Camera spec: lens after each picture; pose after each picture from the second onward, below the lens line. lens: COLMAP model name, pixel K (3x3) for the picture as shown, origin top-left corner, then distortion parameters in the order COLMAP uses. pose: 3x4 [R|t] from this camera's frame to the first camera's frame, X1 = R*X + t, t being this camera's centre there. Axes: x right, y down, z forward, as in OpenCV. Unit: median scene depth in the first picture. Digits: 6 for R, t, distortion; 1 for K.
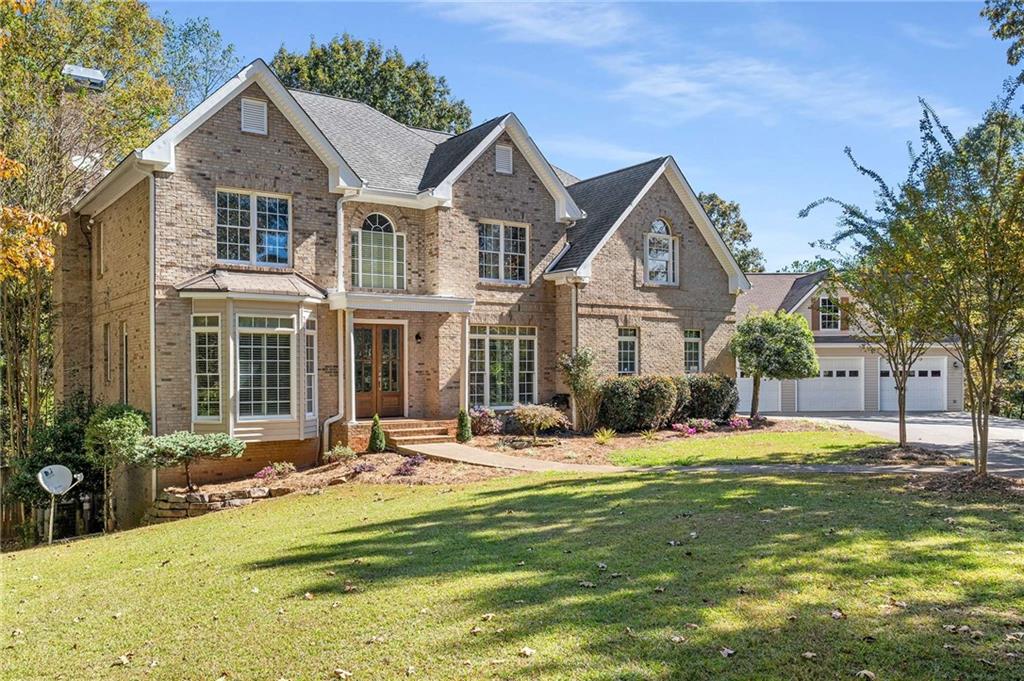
lens RADIAL K [[841.8, 0, 512.0], [0, 841.8, 340.5], [0, 0, 1]] dist [-0.008429, -0.003313]
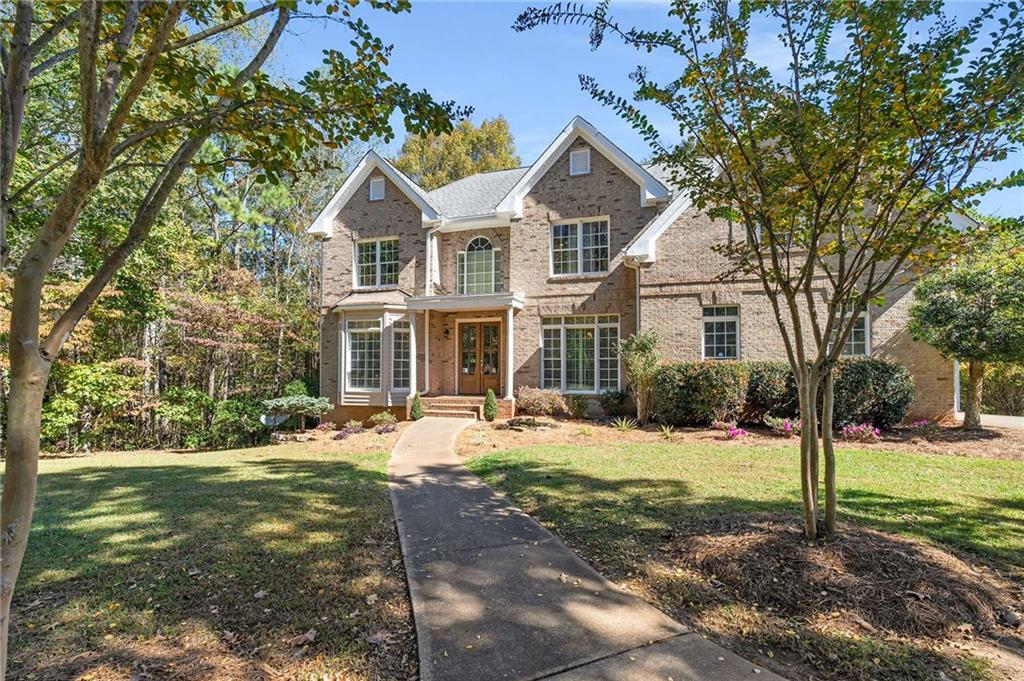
lens RADIAL K [[452.3, 0, 512.2], [0, 452.3, 343.7], [0, 0, 1]] dist [-0.002413, -0.000822]
pose [[0.603094, -0.040692, -0.796631, 0.415206], [0.022792, 0.999169, -0.033783, 0.037688], [0.797344, 0.002218, 0.603521, 0.614995]]
